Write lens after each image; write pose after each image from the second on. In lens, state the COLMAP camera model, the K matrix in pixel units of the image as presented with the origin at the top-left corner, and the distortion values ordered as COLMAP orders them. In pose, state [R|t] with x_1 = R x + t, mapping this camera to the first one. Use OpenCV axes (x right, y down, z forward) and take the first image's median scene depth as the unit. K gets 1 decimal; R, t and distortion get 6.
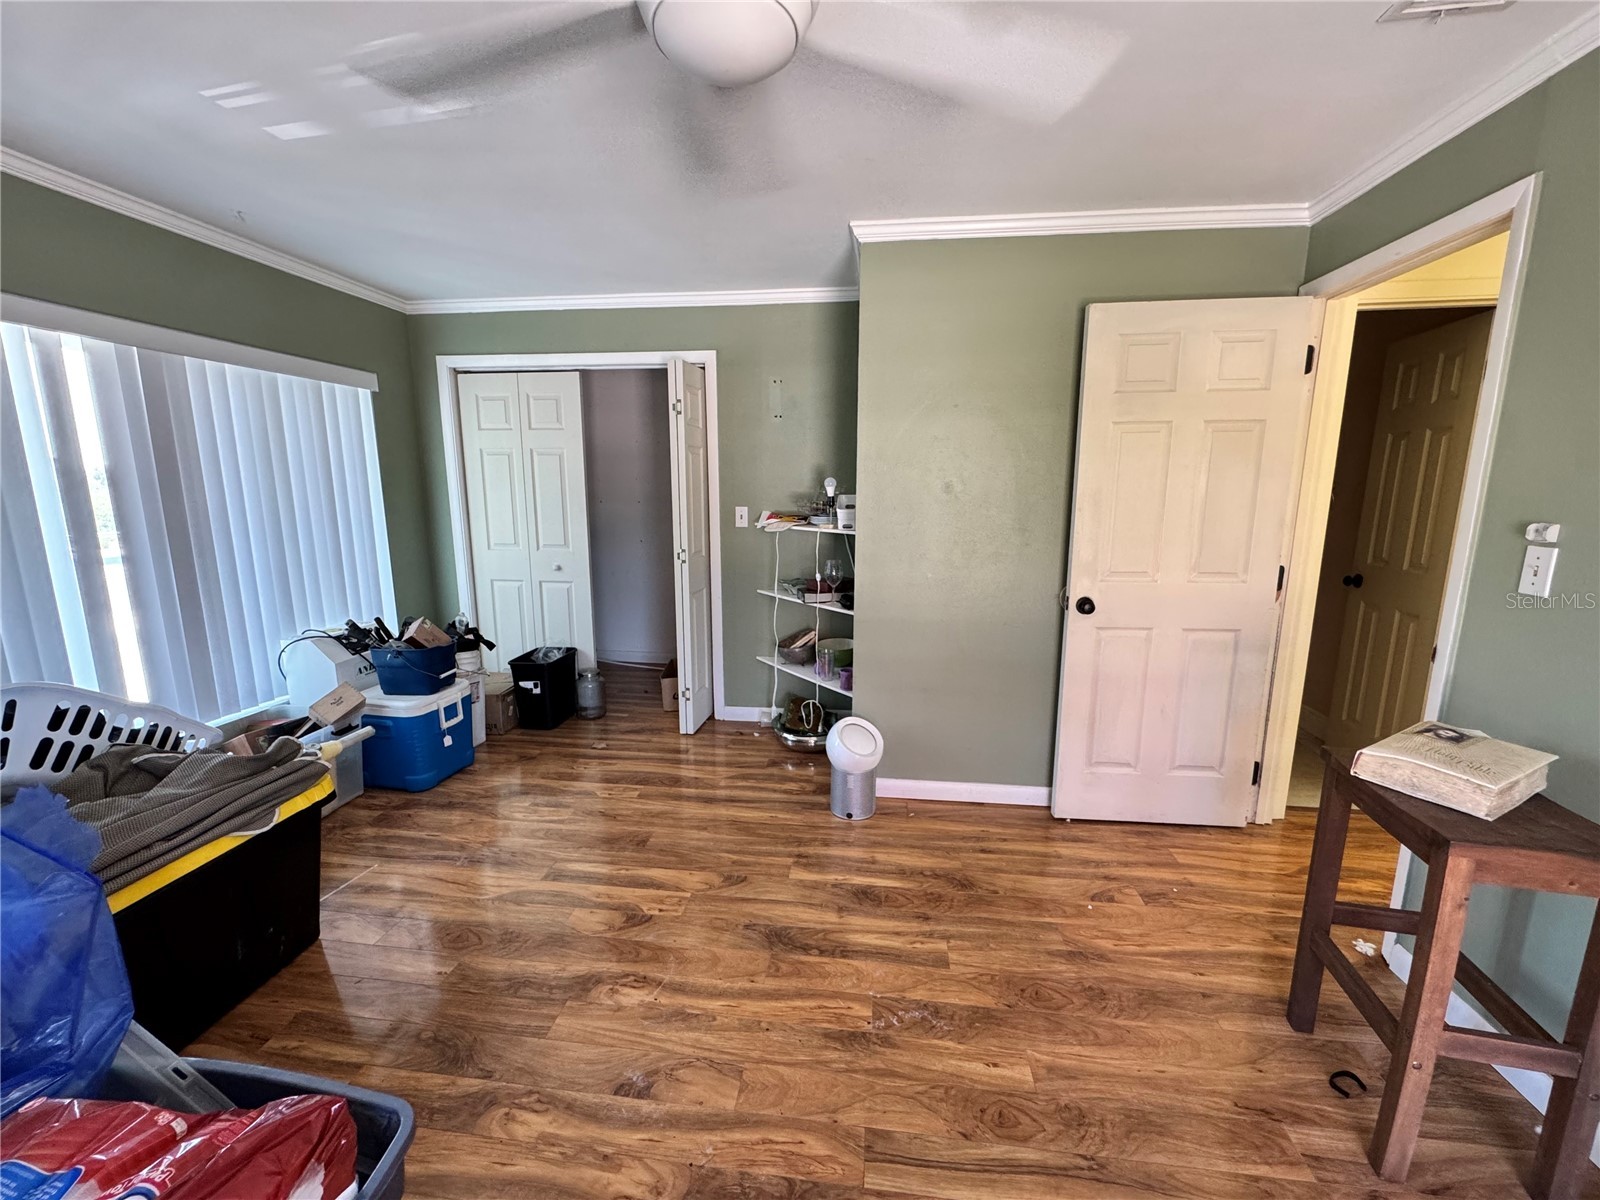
lens RADIAL K [[643.2, 0, 801.1], [0, 643.2, 603.6], [0, 0, 1]] dist [-0.002322, 0.000332]
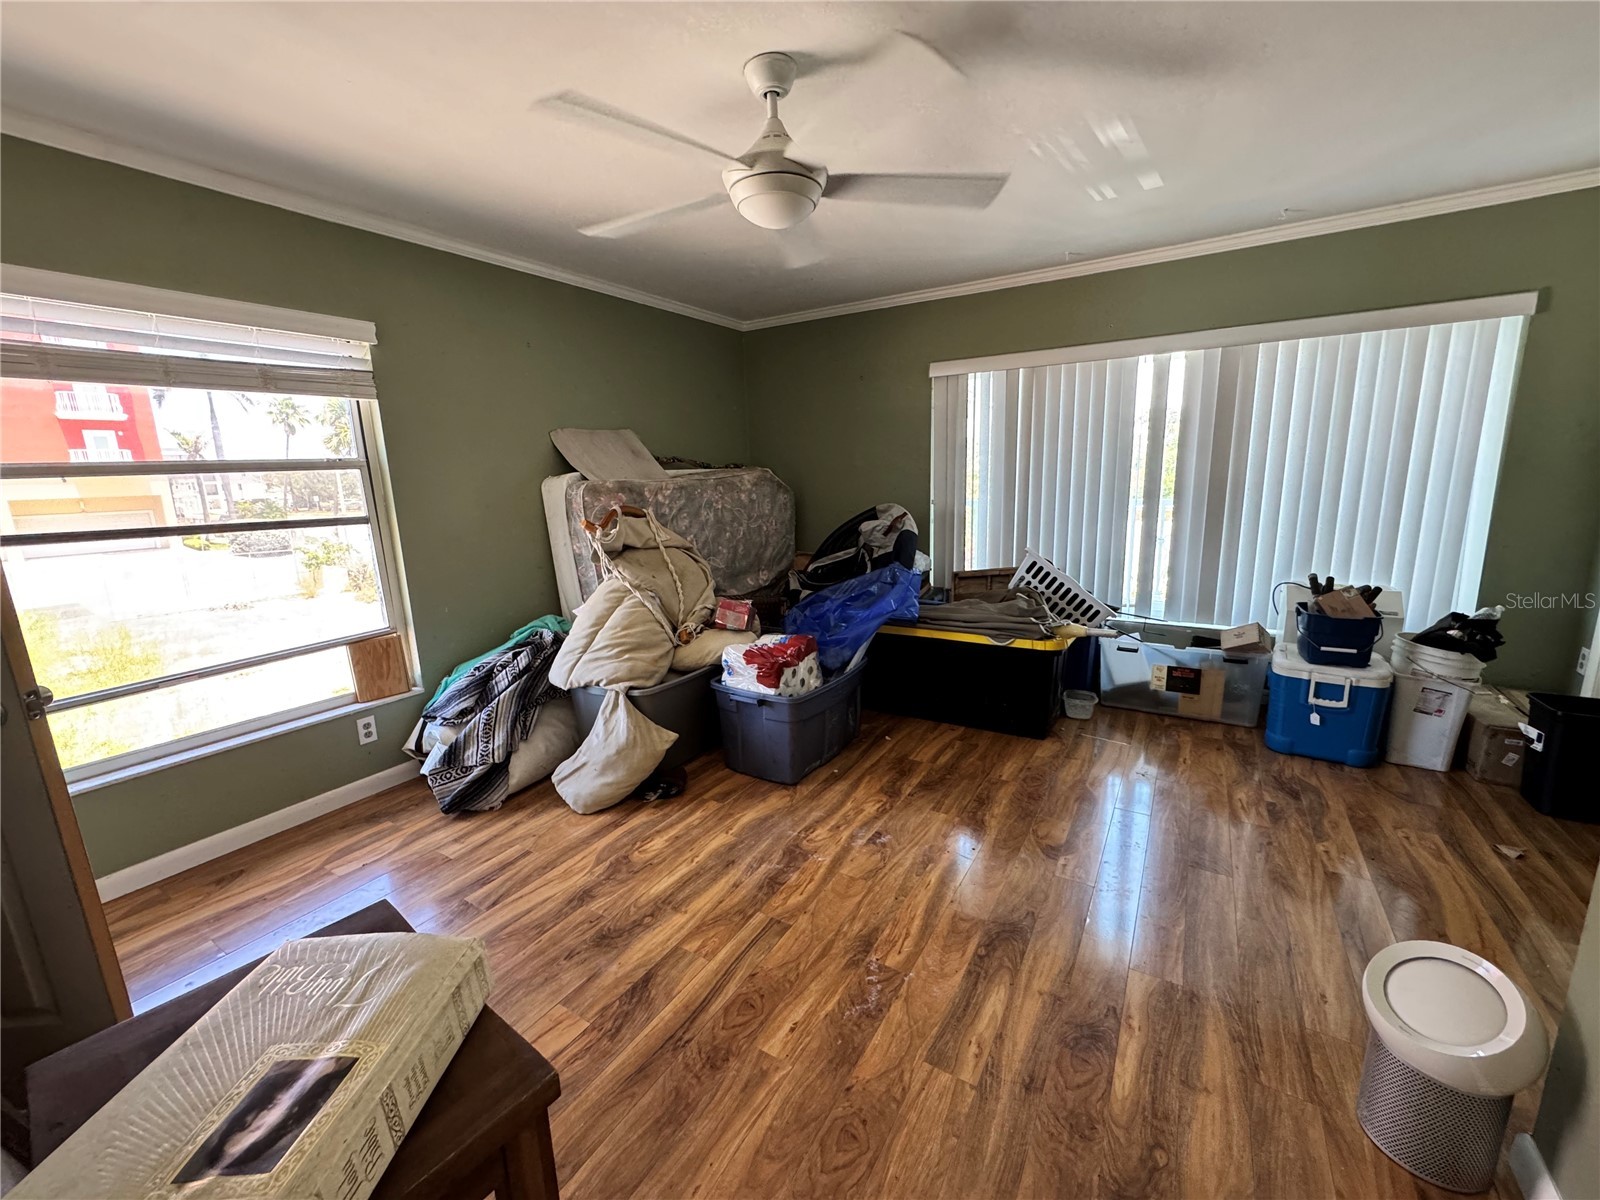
lens RADIAL K [[643.2, 0, 801.1], [0, 643.2, 603.6], [0, 0, 1]] dist [-0.002322, 0.000332]
pose [[-0.413348, 0.195859, -0.889259, 0.938036], [-0.134482, 0.952753, 0.272354, -0.166679], [0.900588, 0.232166, -0.367479, 1.089357]]
